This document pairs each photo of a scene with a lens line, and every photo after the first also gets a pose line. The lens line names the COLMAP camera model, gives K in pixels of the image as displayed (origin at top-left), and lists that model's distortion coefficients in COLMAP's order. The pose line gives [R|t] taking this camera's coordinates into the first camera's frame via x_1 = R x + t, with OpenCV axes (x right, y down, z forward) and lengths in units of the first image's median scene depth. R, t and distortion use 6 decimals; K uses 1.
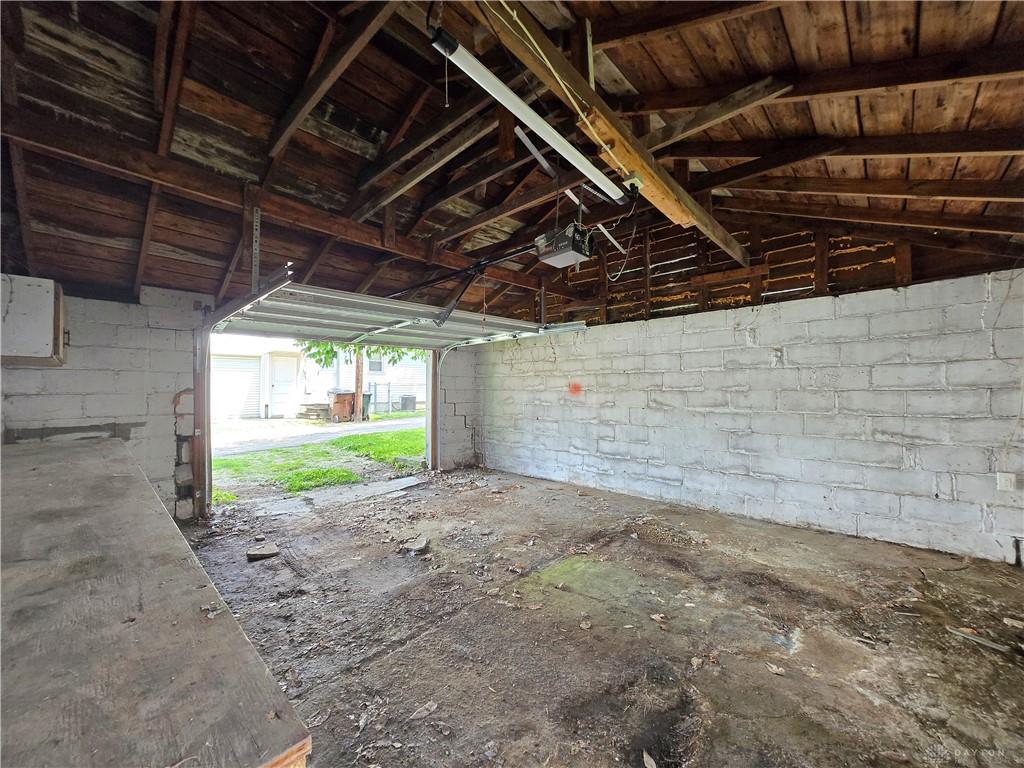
lens RADIAL K [[401.0, 0, 512.7], [0, 401.0, 386.2], [0, 0, 1]] dist [0.000243, -0.000262]
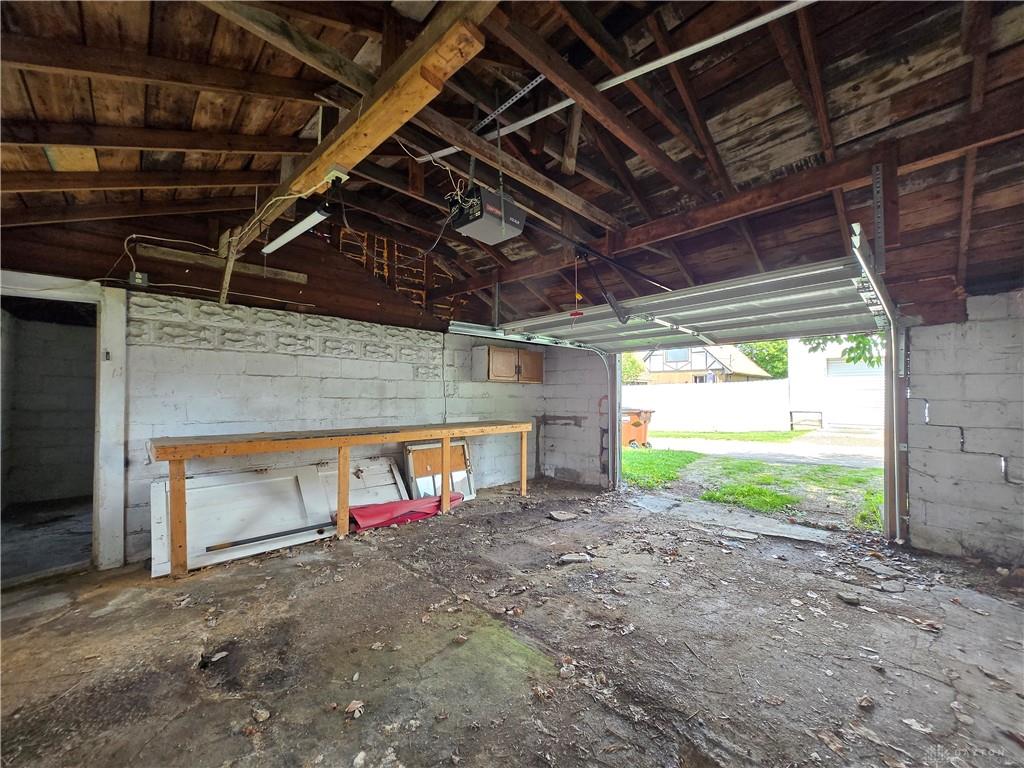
lens RADIAL K [[401.0, 0, 513.1], [0, 401.0, 387.1], [0, 0, 1]] dist [0.000243, -0.000262]
pose [[-0.039329, -0.013698, -0.999132, 0.747592], [0.002810, 0.999901, -0.013819, -0.005199], [0.999222, -0.003351, -0.039286, 0.898611]]
